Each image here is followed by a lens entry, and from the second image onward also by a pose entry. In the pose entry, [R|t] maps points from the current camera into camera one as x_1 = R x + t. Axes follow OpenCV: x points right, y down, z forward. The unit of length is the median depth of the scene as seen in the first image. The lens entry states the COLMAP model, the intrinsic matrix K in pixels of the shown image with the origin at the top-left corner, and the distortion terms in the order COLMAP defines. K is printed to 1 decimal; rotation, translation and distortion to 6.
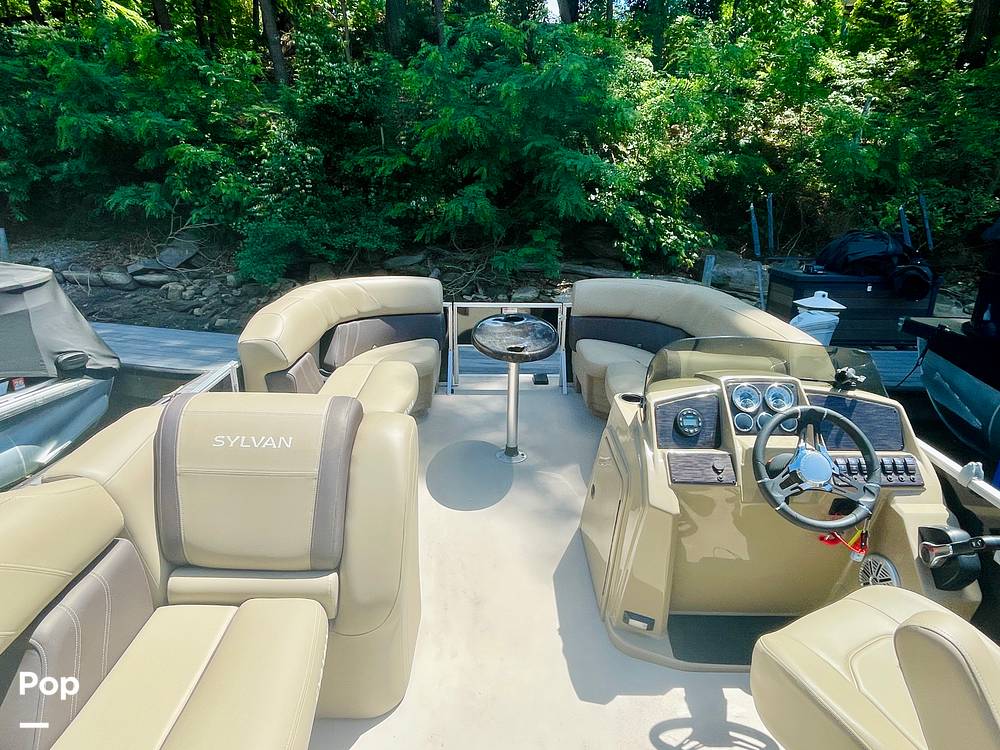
lens RADIAL K [[624.2, 0, 493.3], [0, 624.2, 406.3], [0, 0, 1]] dist [0.025327, -0.003236]
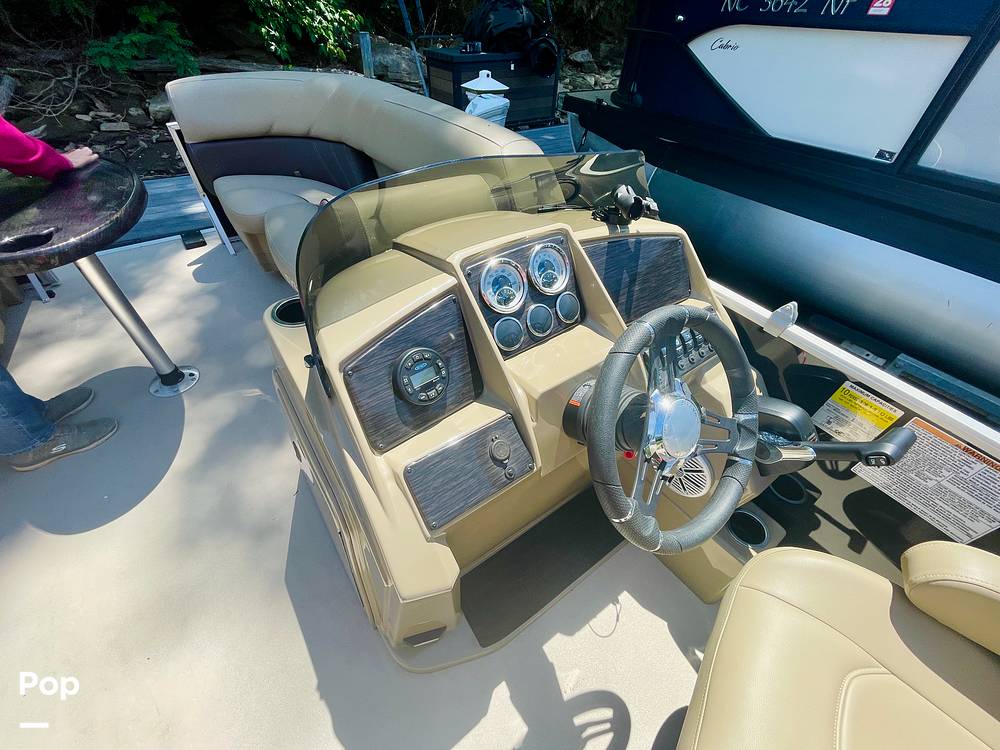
lens RADIAL K [[407.1, 0, 497.4], [0, 407.1, 365.9], [0, 0, 1]] dist [-0.000375, -0.000354]
pose [[0.835057, -0.373413, 0.404033, 0.229036], [0.180497, 0.879687, 0.439969, -0.107789], [-0.519713, -0.294472, 0.801988, 0.694562]]
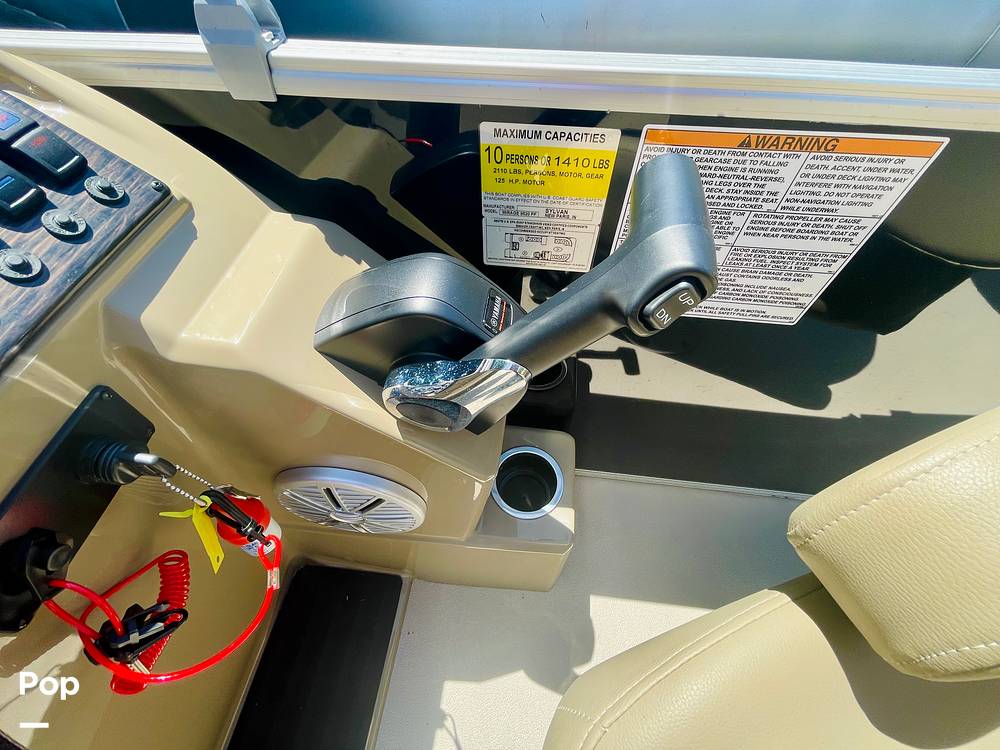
lens RADIAL K [[412.3, 0, 495.4], [0, 412.3, 372.2], [0, 0, 1]] dist [-0.000189, -0.000234]
pose [[0.163169, -0.829270, 0.534497, 0.526580], [0.373096, 0.553391, 0.744687, 0.087937], [-0.913332, 0.077909, 0.399693, 0.777923]]
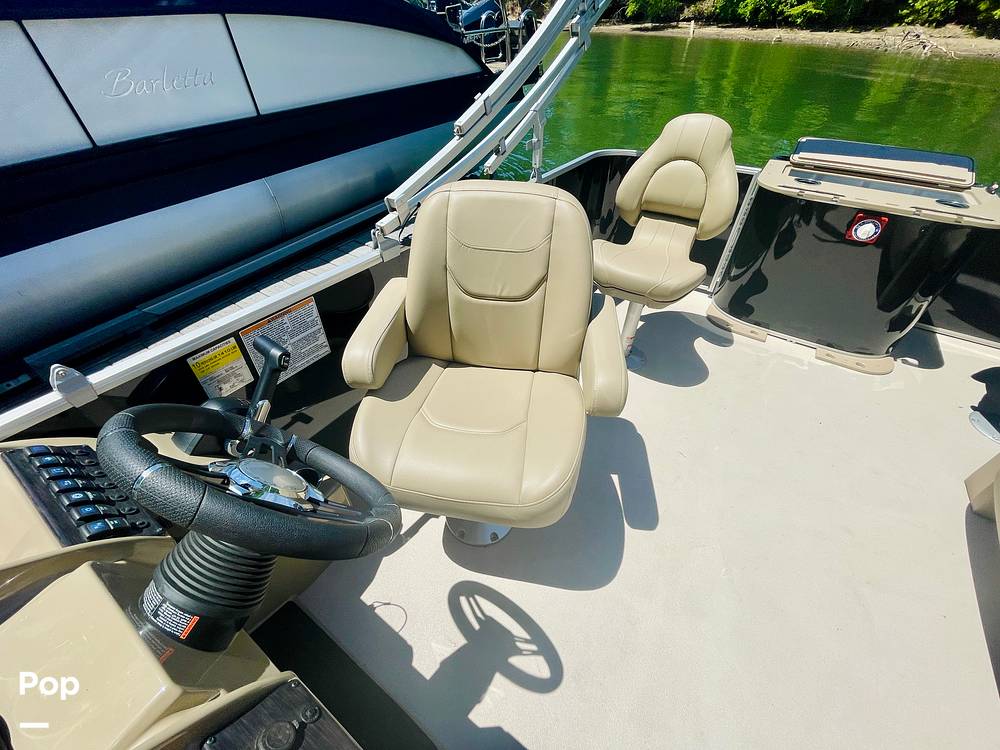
lens RADIAL K [[397.8, 0, 500.0], [0, 397.8, 375.0], [0, 0, 1]] dist [-0.003767, 0.000190]
pose [[-0.805321, -0.436308, 0.401365, 0.247227], [0.157618, 0.495078, 0.854432, -0.143775], [-0.571502, 0.751355, -0.329927, 0.796192]]
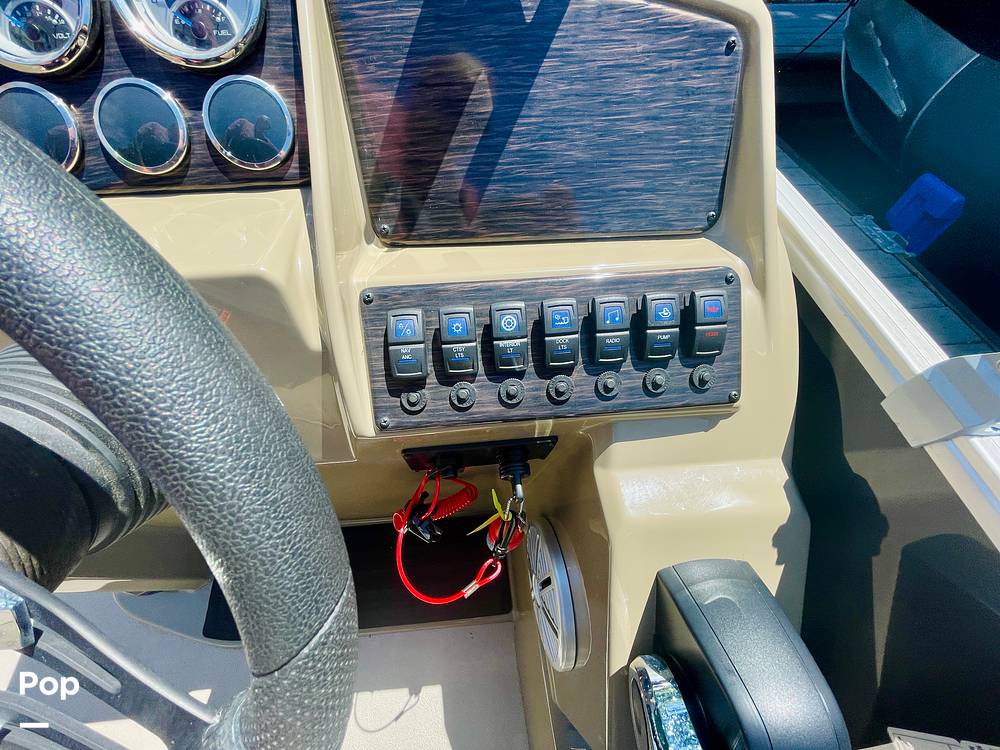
lens RADIAL K [[410.2, 0, 495.4], [0, 410.2, 376.8], [0, 0, 1]] dist [-0.001104, -0.004514]
pose [[0.998617, -0.046365, 0.024779, 0.542335], [0.024778, 0.830808, 0.556007, 0.022276], [-0.046366, -0.554624, 0.830808, 0.813153]]
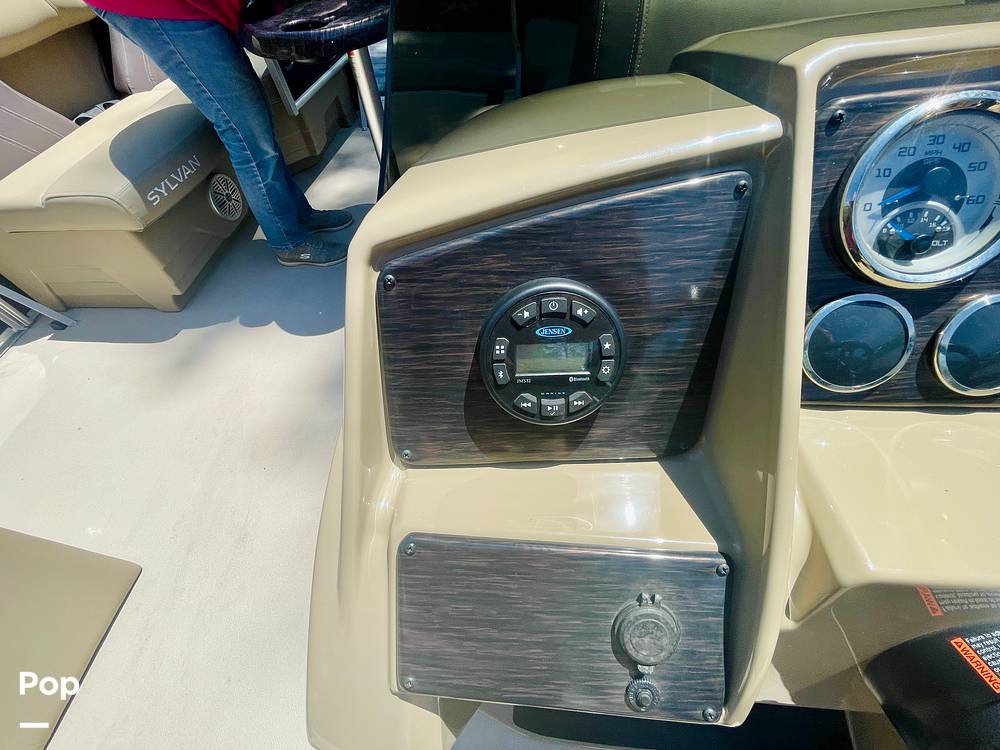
lens RADIAL K [[412.3, 0, 495.4], [0, 412.3, 372.2], [0, 0, 1]] dist [-0.000189, -0.000234]
pose [[0.990117, 0.036102, -0.135520, 0.304082], [0.042672, 0.842934, 0.536322, -0.037031], [0.133597, -0.536804, 0.833062, 0.863576]]
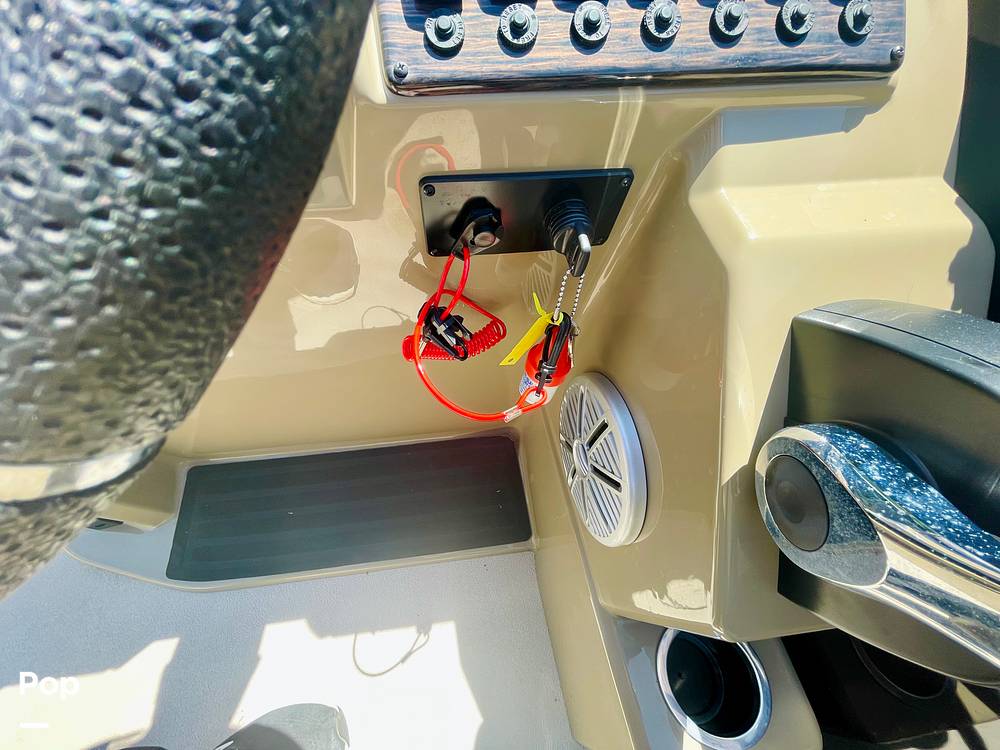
lens RADIAL K [[412.3, 0, 495.4], [0, 412.3, 372.2], [0, 0, 1]] dist [-0.000189, -0.000234]
pose [[0.995382, -0.075196, 0.059666, 0.517317], [0.029765, 0.832712, 0.552906, 0.119814], [-0.091261, -0.548577, 0.831105, 0.805960]]
